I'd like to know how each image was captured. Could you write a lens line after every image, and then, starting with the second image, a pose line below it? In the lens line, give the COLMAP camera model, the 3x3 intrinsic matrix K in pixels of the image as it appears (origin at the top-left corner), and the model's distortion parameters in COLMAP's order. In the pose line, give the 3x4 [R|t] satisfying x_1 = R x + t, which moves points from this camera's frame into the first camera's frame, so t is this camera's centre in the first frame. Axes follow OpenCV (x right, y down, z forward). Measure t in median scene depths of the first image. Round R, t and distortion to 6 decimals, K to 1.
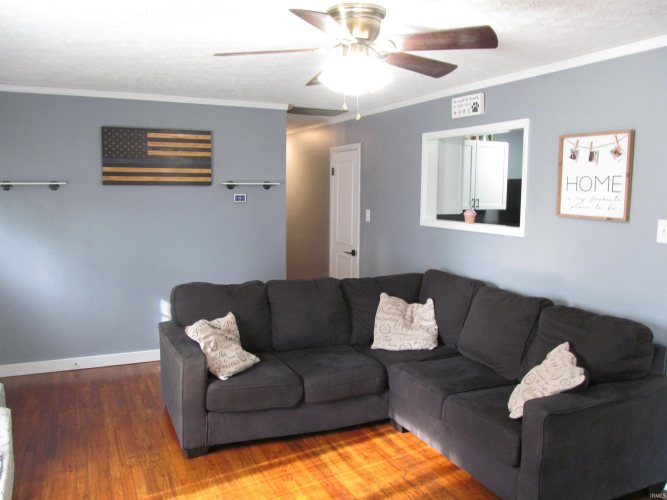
lens RADIAL K [[555.7, 0, 332.4], [0, 555.7, 252.4], [0, 0, 1]] dist [-0.046345, 0.024786]
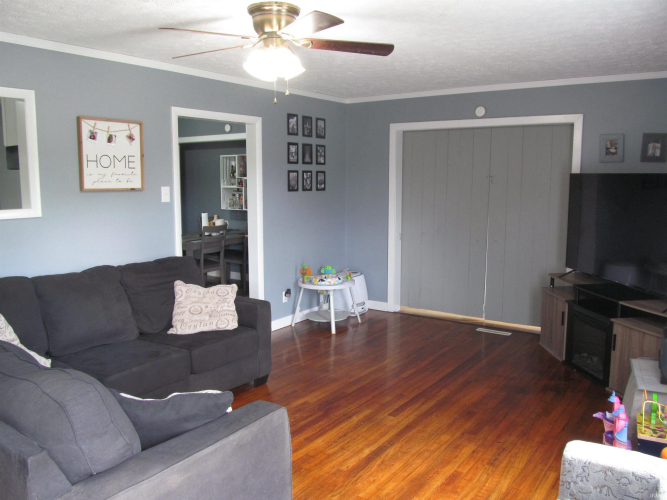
lens RADIAL K [[555.7, 0, 335.5], [0, 555.7, 249.5], [0, 0, 1]] dist [-0.046345, 0.024786]
pose [[-0.508658, -0.120958, 0.852429, -0.794763], [0.100220, 0.975033, 0.198158, -0.121443], [-0.855116, 0.186225, -0.483836, 1.148110]]
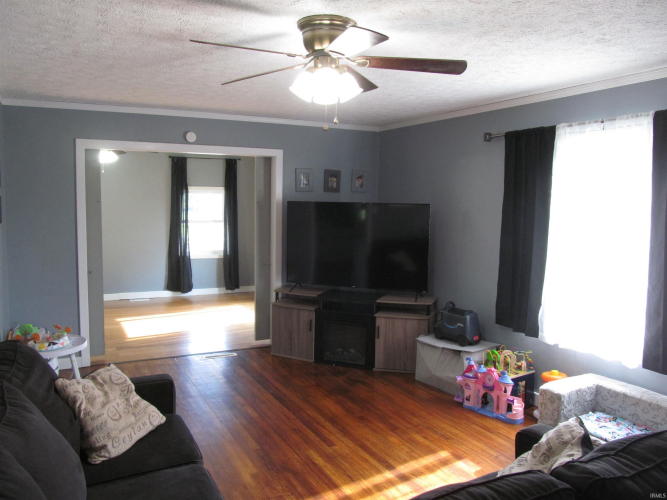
lens RADIAL K [[555.7, 0, 335.9], [0, 555.7, 248.7], [0, 0, 1]] dist [-0.046345, 0.024786]
pose [[-0.999196, -0.018112, -0.035772, 0.033009], [-0.025338, 0.976669, 0.213249, -0.187423], [0.031075, 0.213984, -0.976343, 1.552226]]
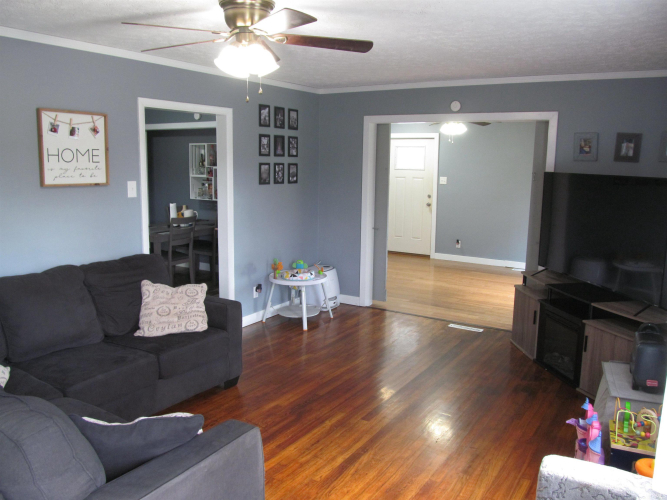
lens RADIAL K [[555.7, 0, 334.1], [0, 555.7, 250.1], [0, 0, 1]] dist [-0.046345, 0.024786]
pose [[-0.550843, -0.150553, 0.820918, -0.764634], [0.082015, 0.969071, 0.232757, -0.149411], [-0.830569, 0.195540, -0.521458, 1.134805]]
